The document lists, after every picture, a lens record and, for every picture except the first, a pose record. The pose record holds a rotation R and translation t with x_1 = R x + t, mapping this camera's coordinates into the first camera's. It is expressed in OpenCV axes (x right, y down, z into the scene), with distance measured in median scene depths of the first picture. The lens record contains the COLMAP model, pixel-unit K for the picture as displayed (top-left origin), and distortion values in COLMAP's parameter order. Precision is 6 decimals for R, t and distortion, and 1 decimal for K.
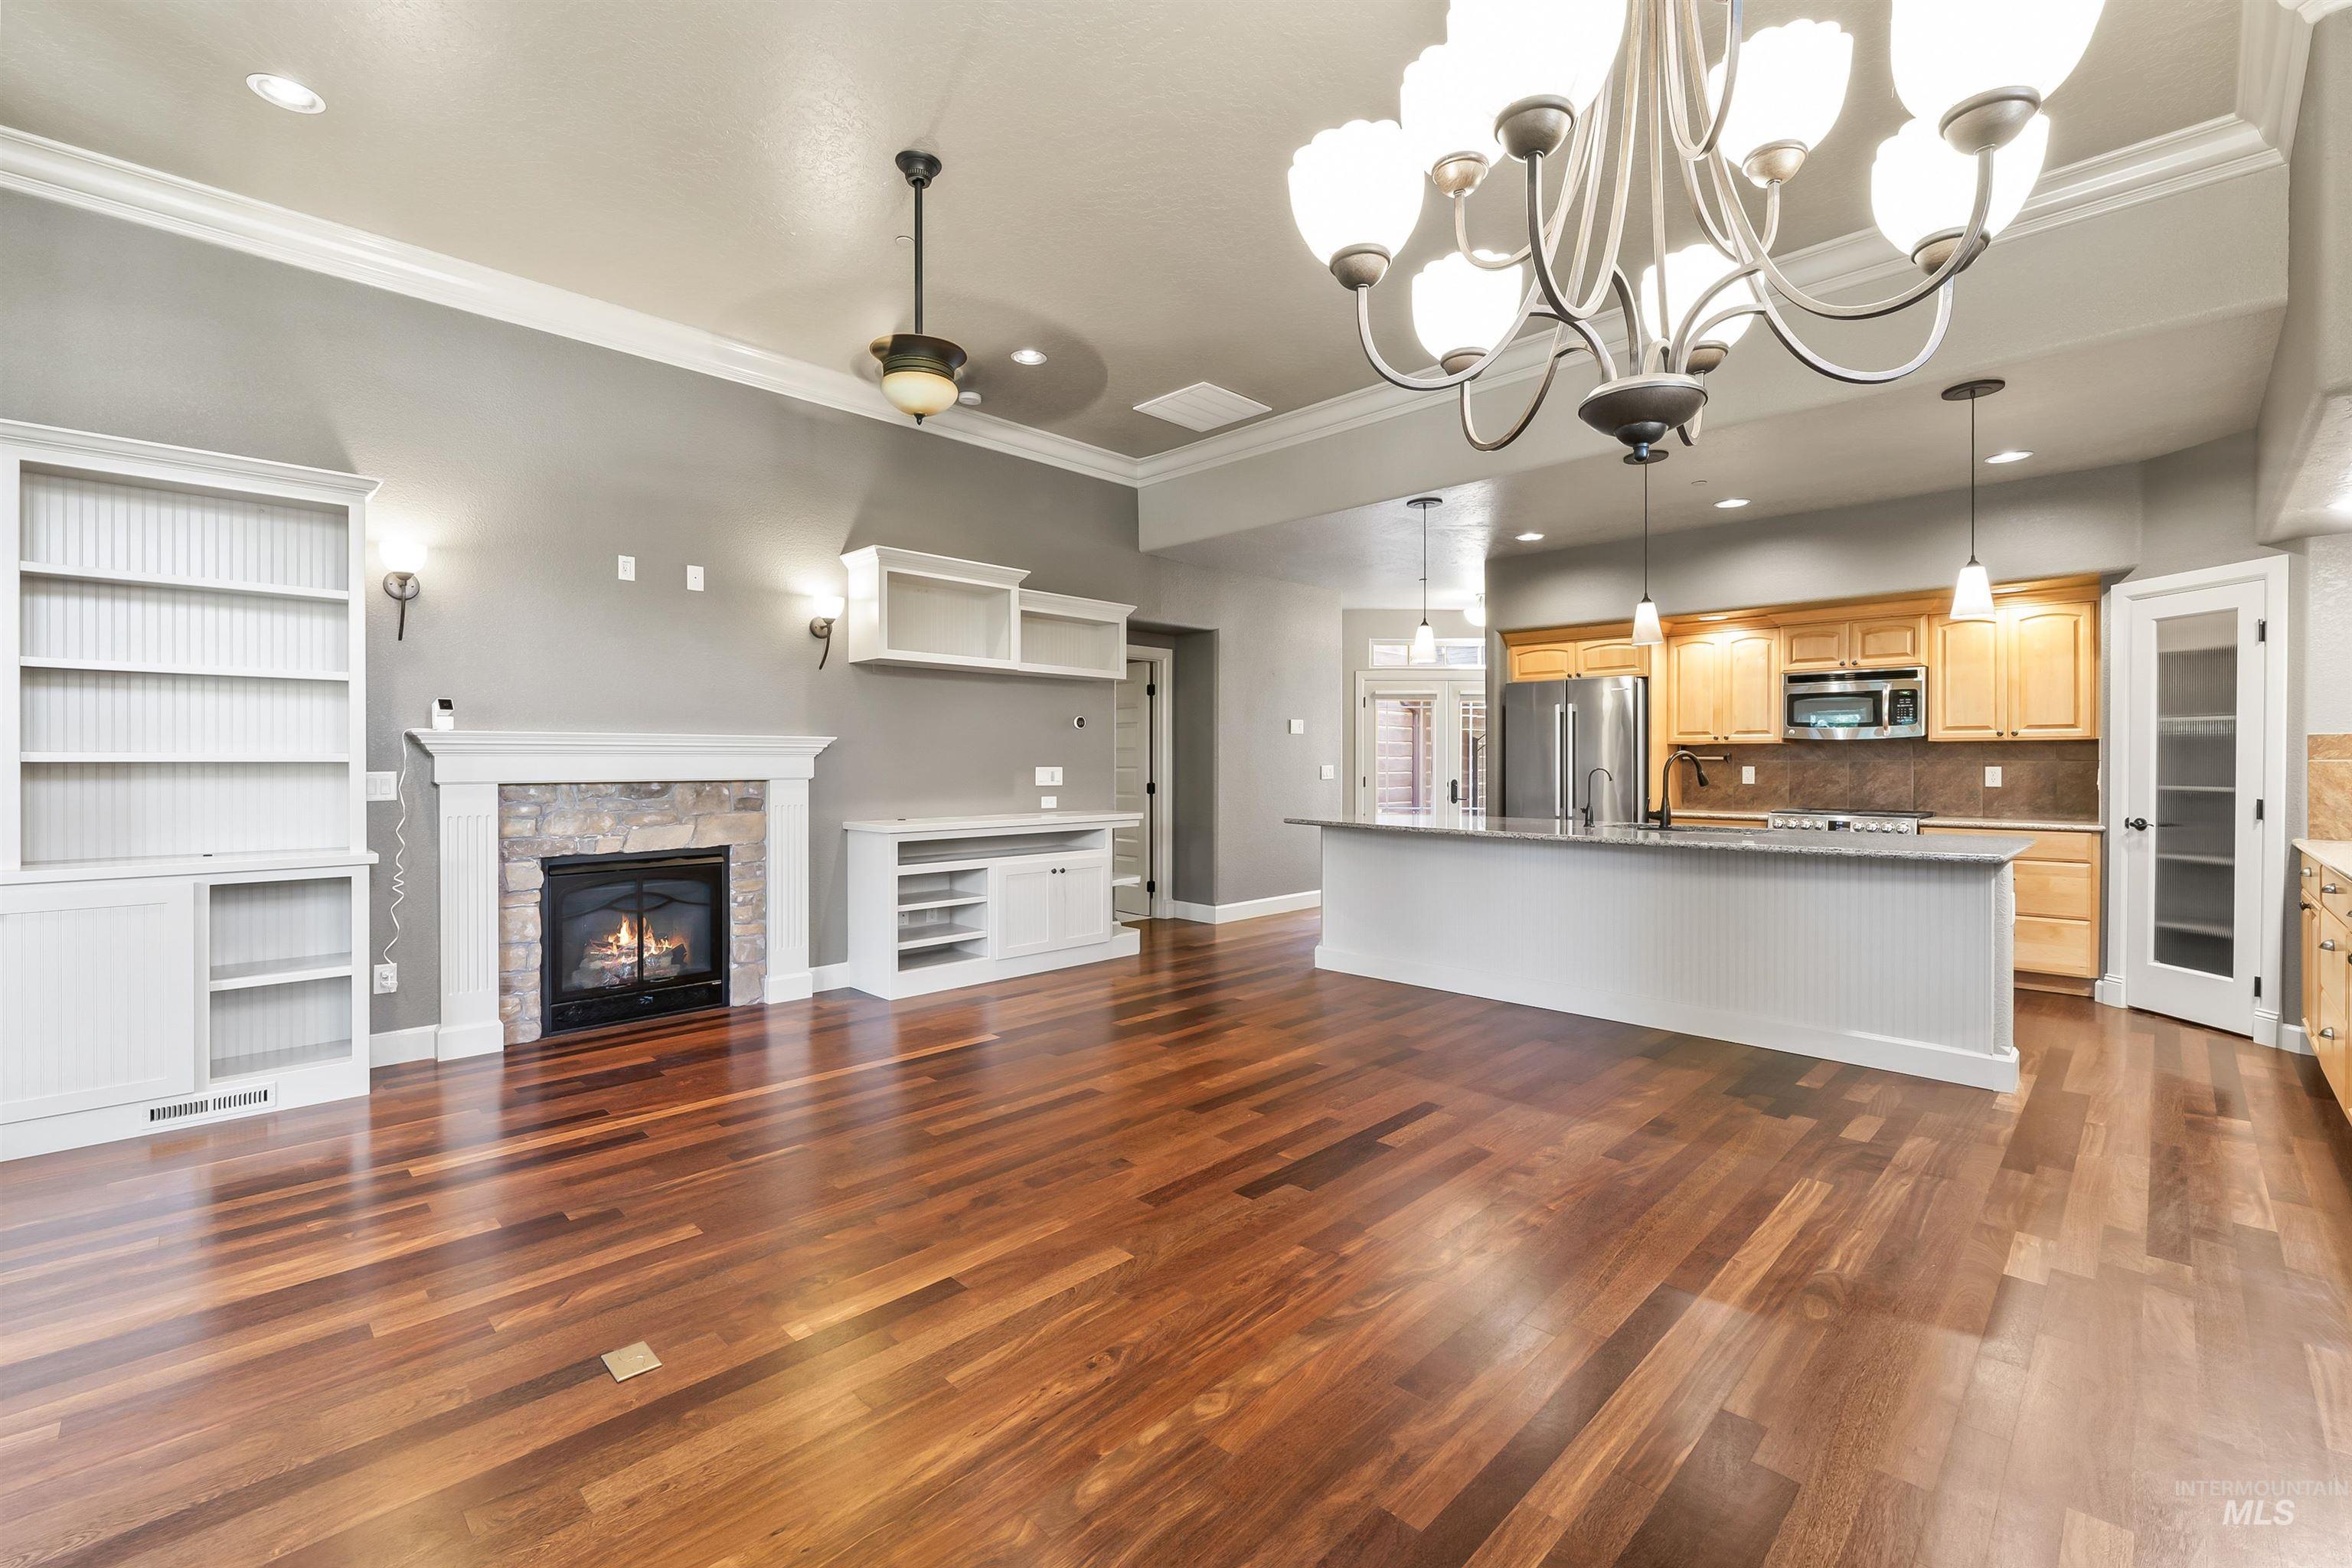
lens RADIAL K [[997.7, 0, 1180.7], [0, 997.7, 766.4], [0, 0, 1]] dist [-0.006870, 0.001311]
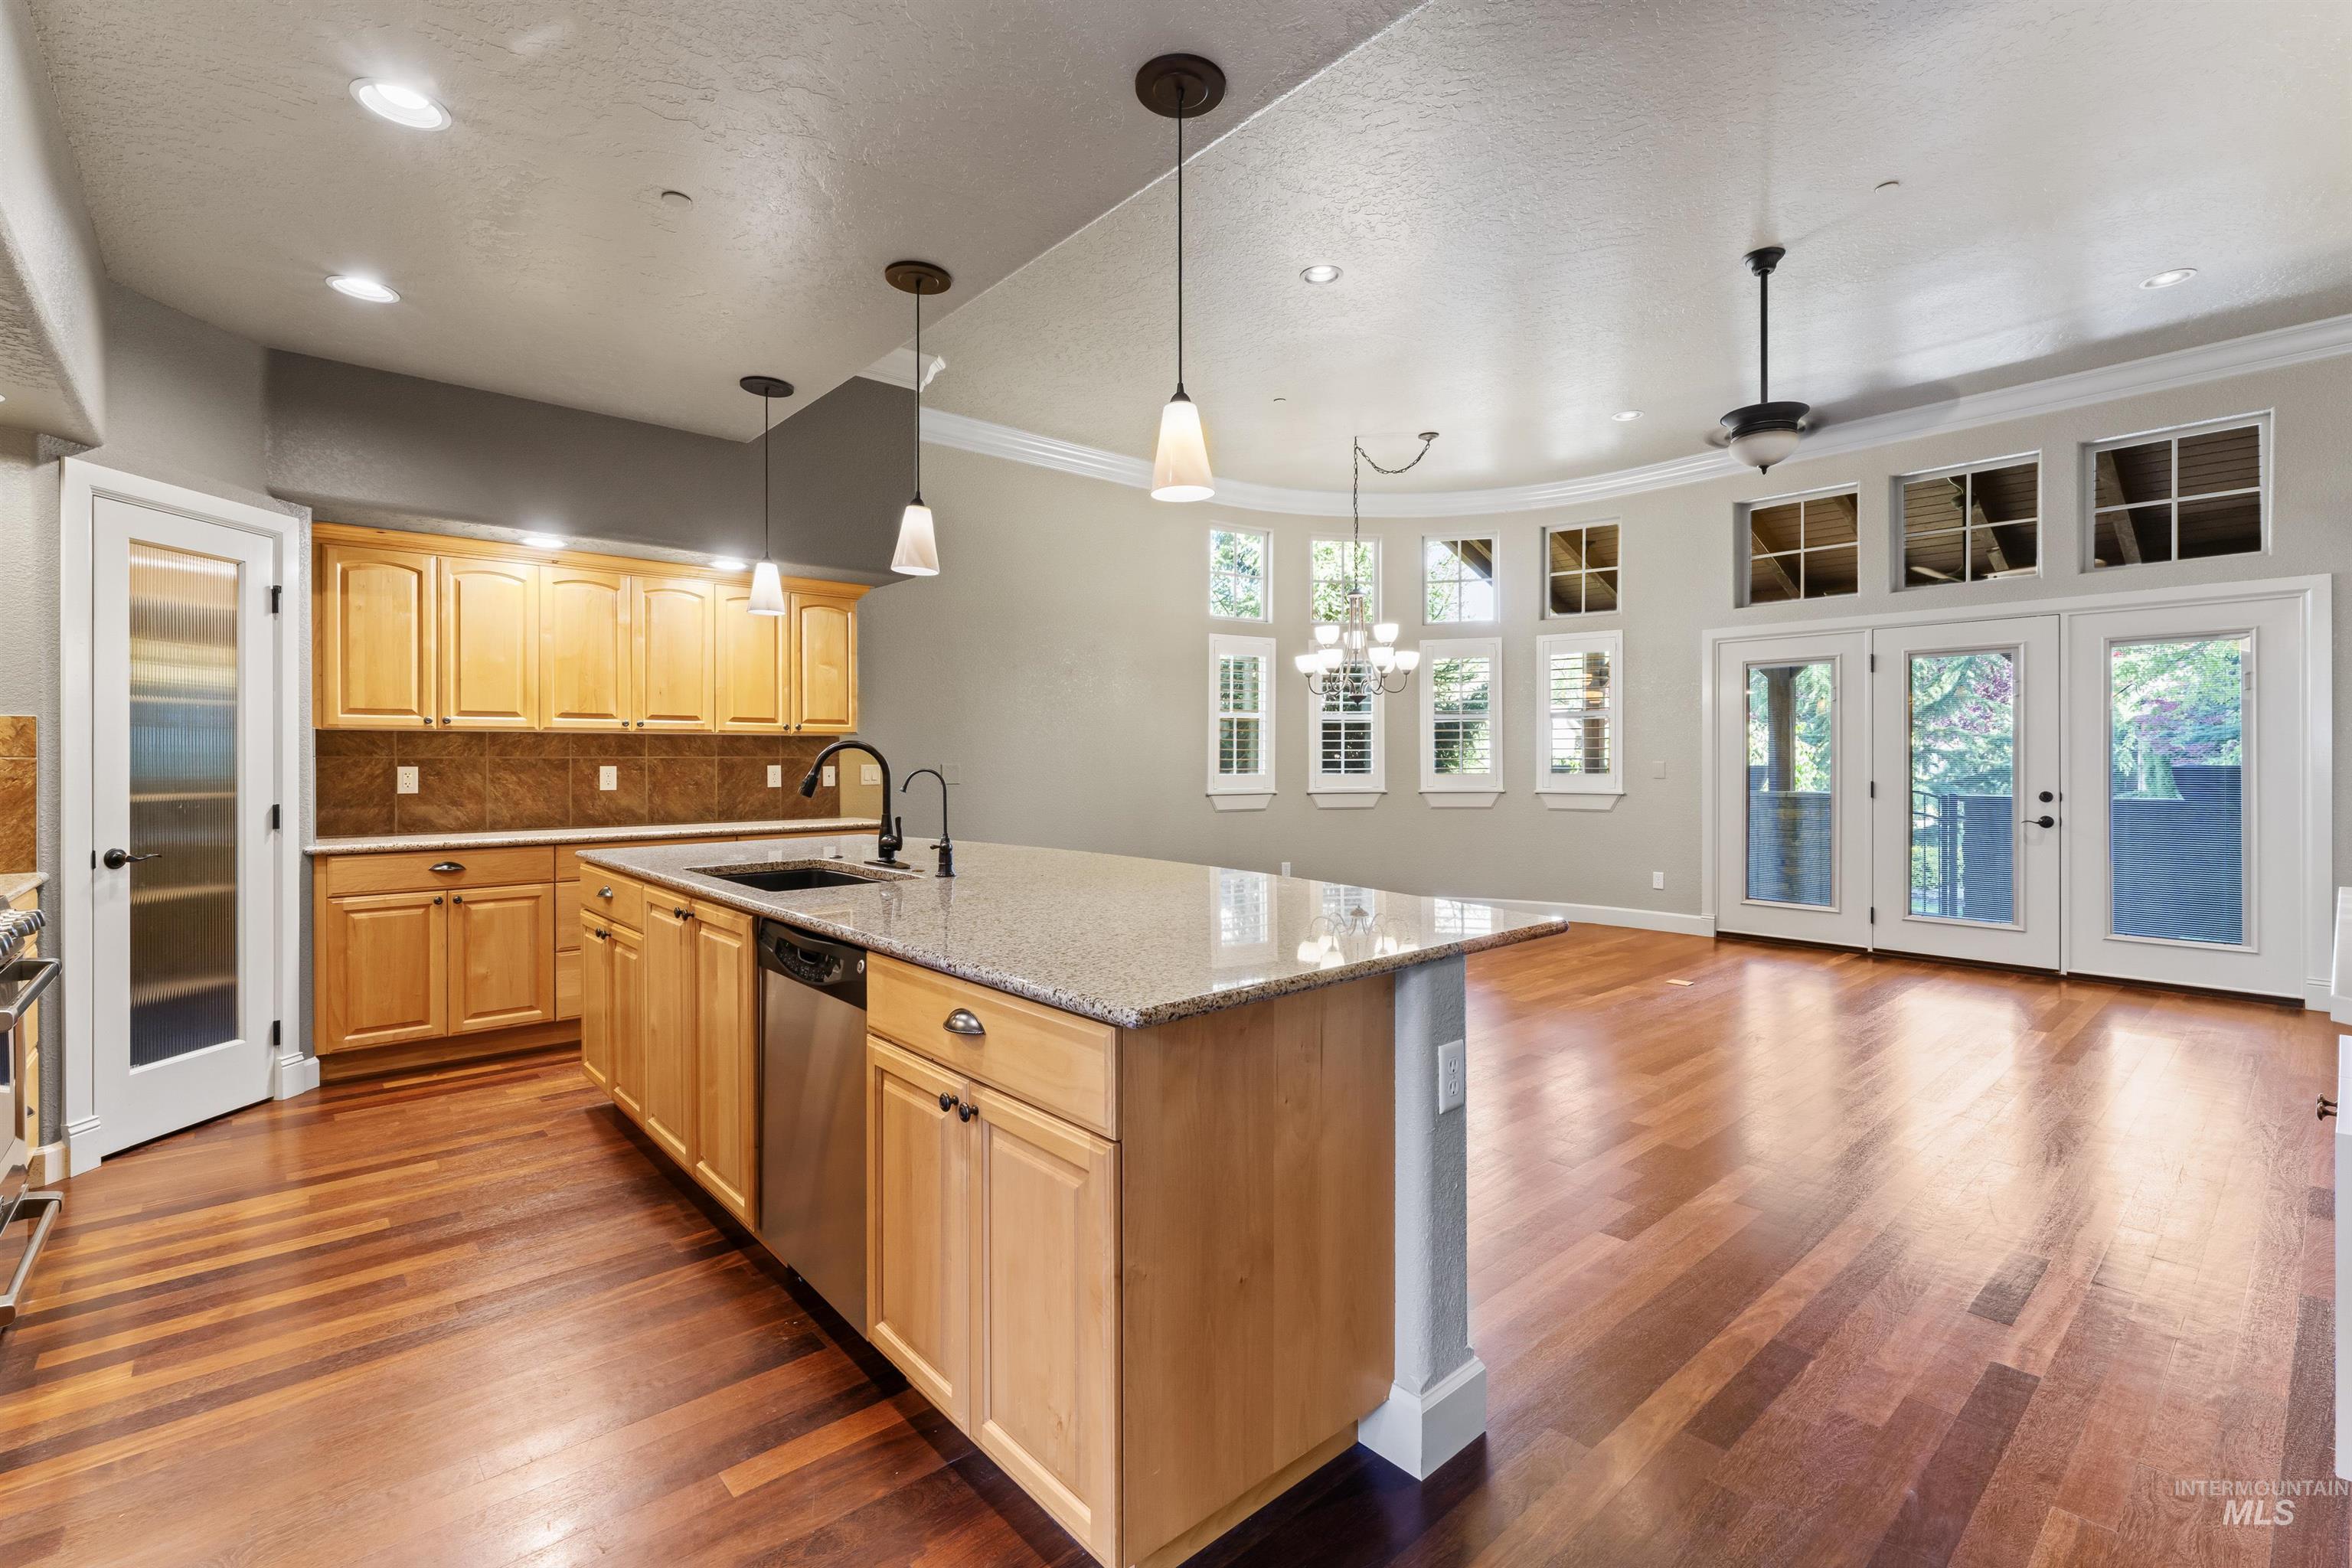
lens RADIAL K [[1040.3, 0, 1169.7], [0, 1040.3, 758.9], [0, 0, 1]] dist [-0.000733, -0.000753]
pose [[-0.997750, 0.002109, 0.067011, 0.240182], [0.002457, 0.999984, 0.005110, -0.006041], [-0.067000, 0.005263, -0.997739, 1.502112]]
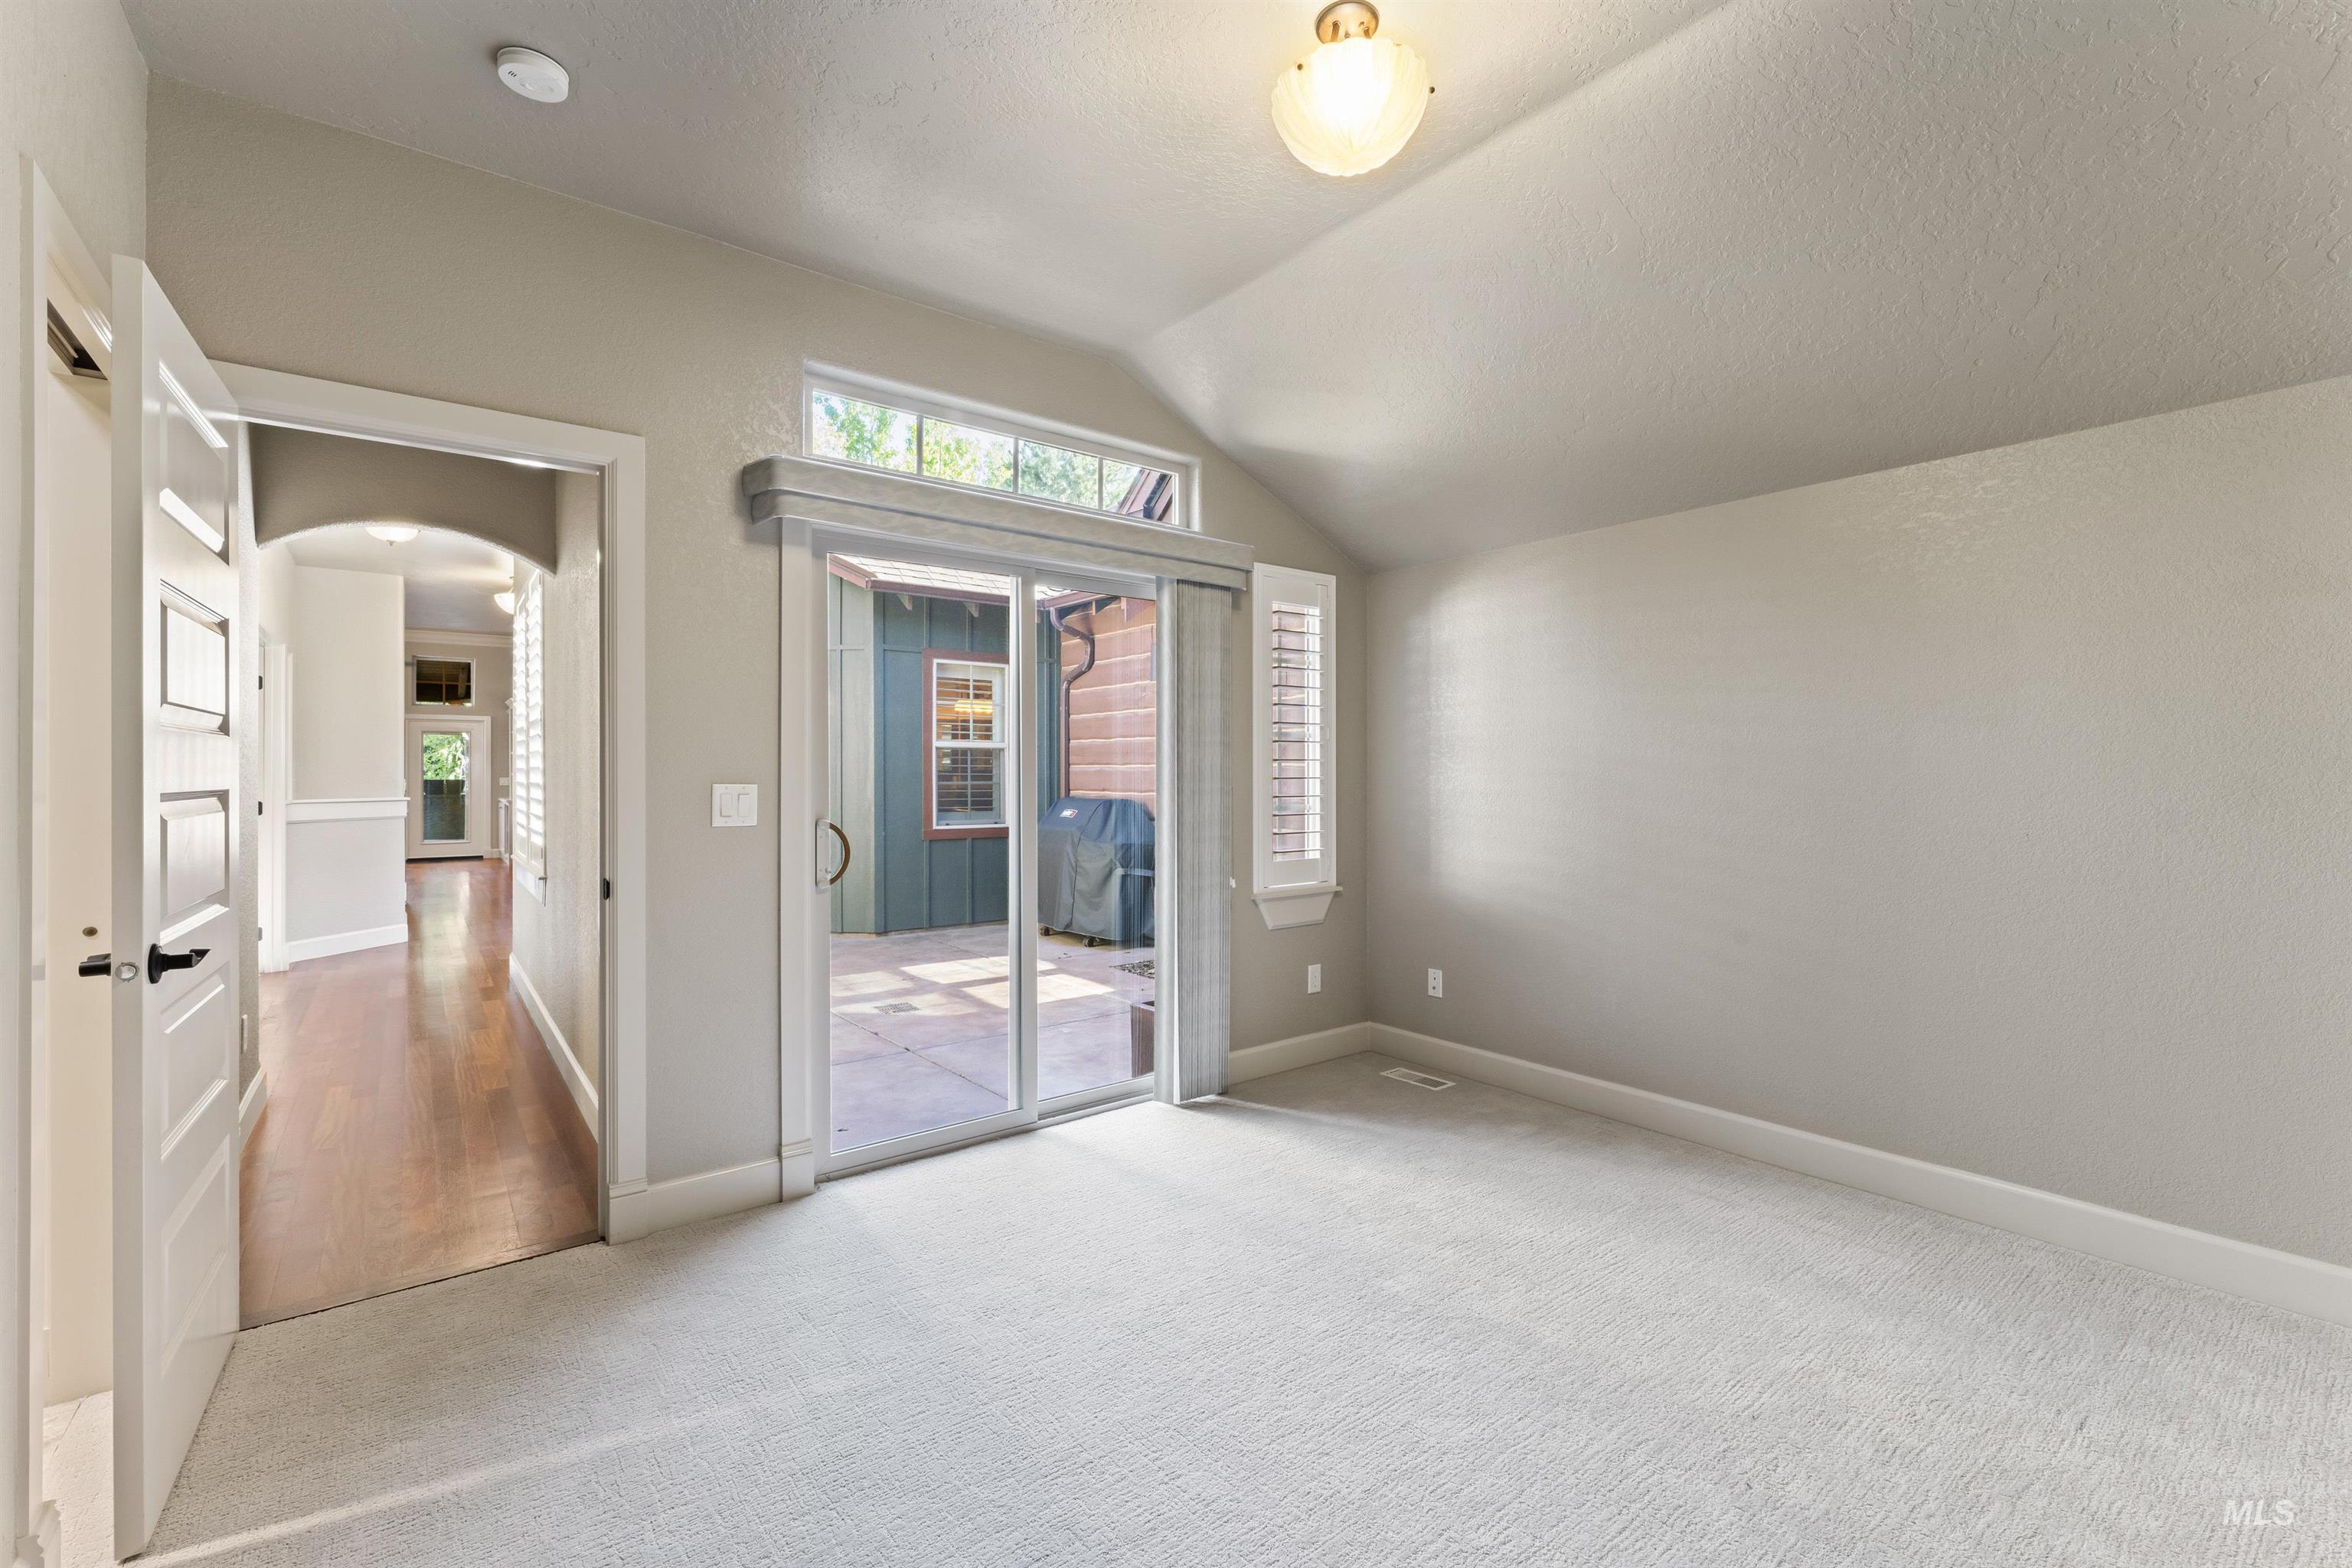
lens RADIAL K [[997.7, 0, 1177.3], [0, 997.7, 770.8], [0, 0, 1]] dist [-0.006870, 0.001311]
pose [[-0.112650, -0.005418, -0.993620, 1.819272], [-0.005641, 0.999973, -0.004813, -0.011521], [0.993619, 0.005063, -0.112678, 2.730230]]
